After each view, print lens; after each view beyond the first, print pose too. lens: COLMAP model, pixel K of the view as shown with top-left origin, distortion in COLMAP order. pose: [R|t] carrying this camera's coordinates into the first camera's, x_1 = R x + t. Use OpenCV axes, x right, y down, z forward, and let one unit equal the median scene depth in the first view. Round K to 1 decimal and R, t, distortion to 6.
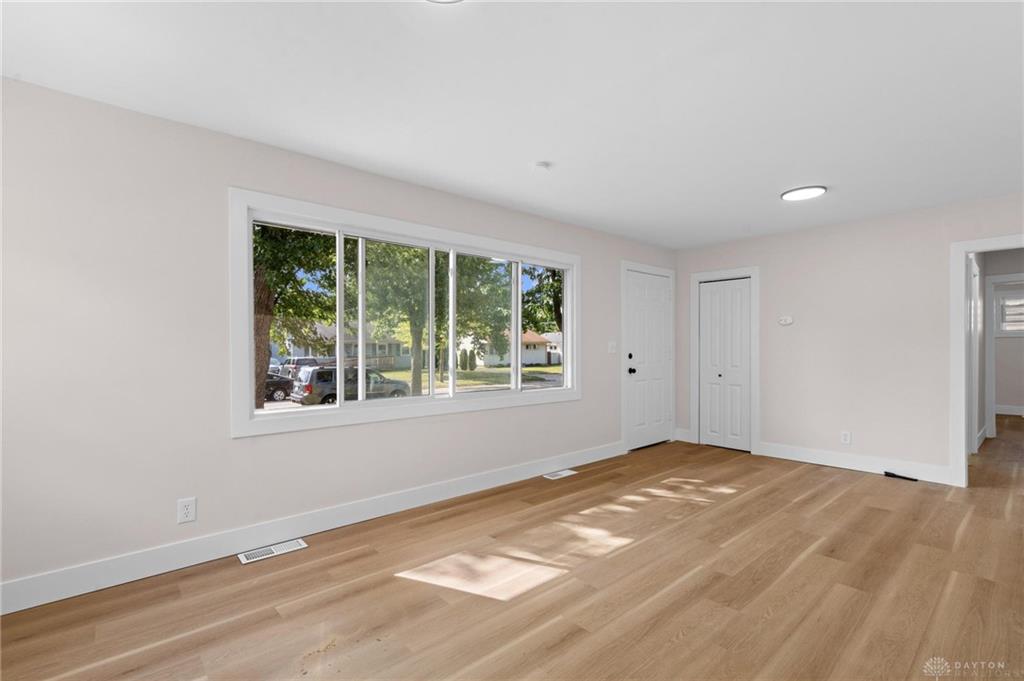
lens RADIAL K [[463.8, 0, 512.9], [0, 463.8, 343.1], [0, 0, 1]] dist [-0.004456, 0.001347]
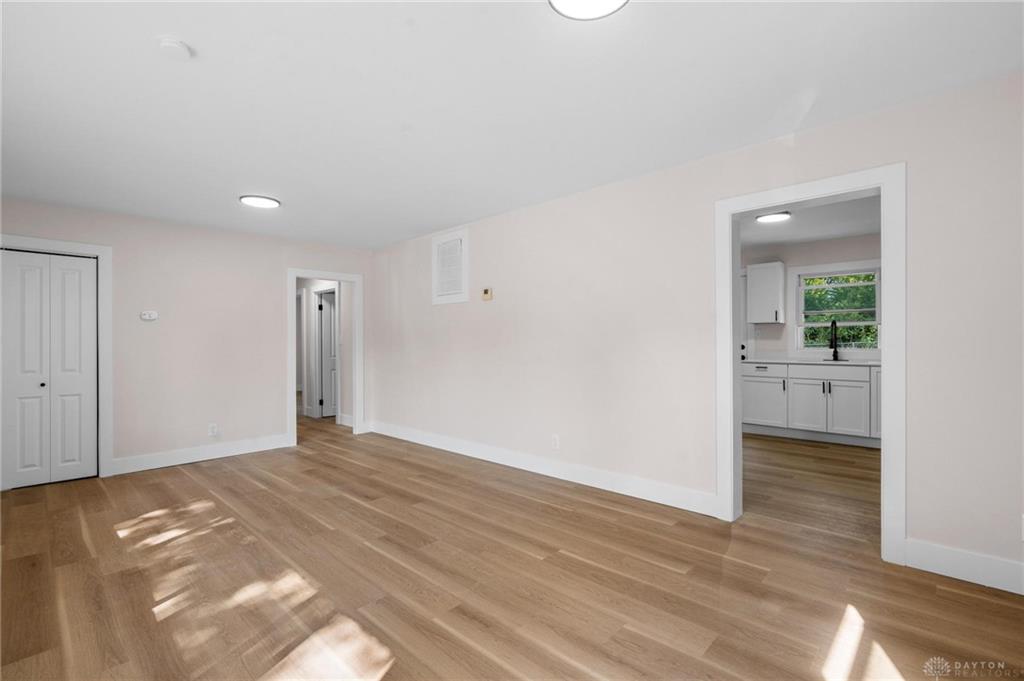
lens RADIAL K [[463.8, 0, 507.8], [0, 463.8, 342.6], [0, 0, 1]] dist [-0.004456, 0.001347]
pose [[-0.078669, 0.005276, 0.996887, -0.585889], [-0.002651, 0.999981, -0.005502, 0.012367], [-0.996897, -0.003076, -0.078654, 0.617936]]
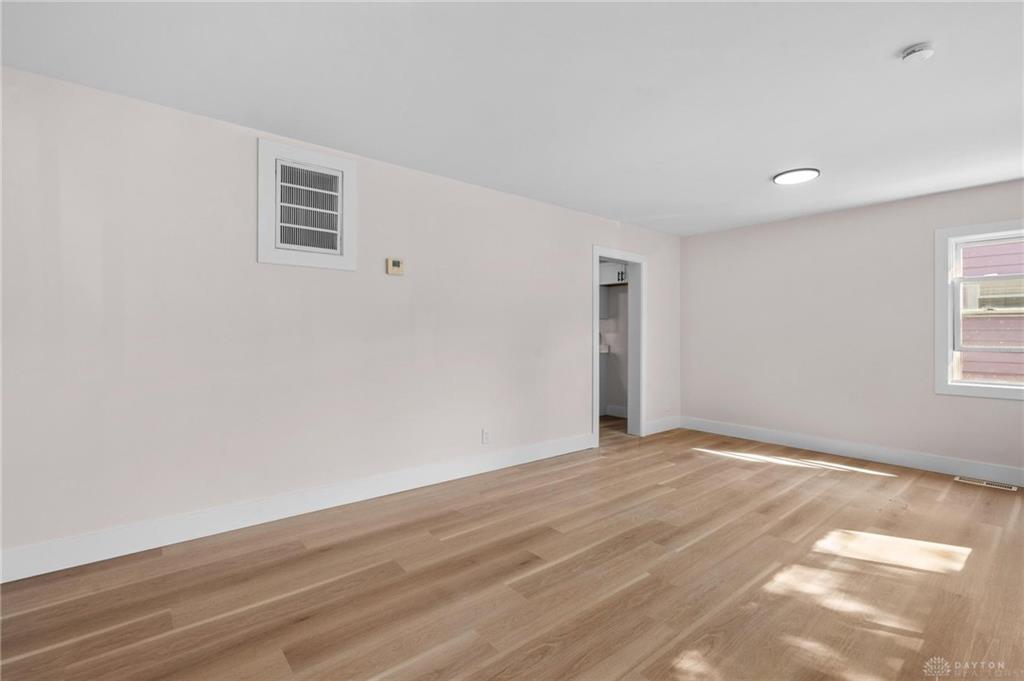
lens RADIAL K [[463.8, 0, 510.0], [0, 463.8, 336.9], [0, 0, 1]] dist [-0.004456, 0.001347]
pose [[-0.999514, -0.002154, 0.031107, 0.607570], [-0.002266, 0.999991, -0.003564, 0.016645], [-0.031099, -0.003632, -0.999510, 1.661018]]
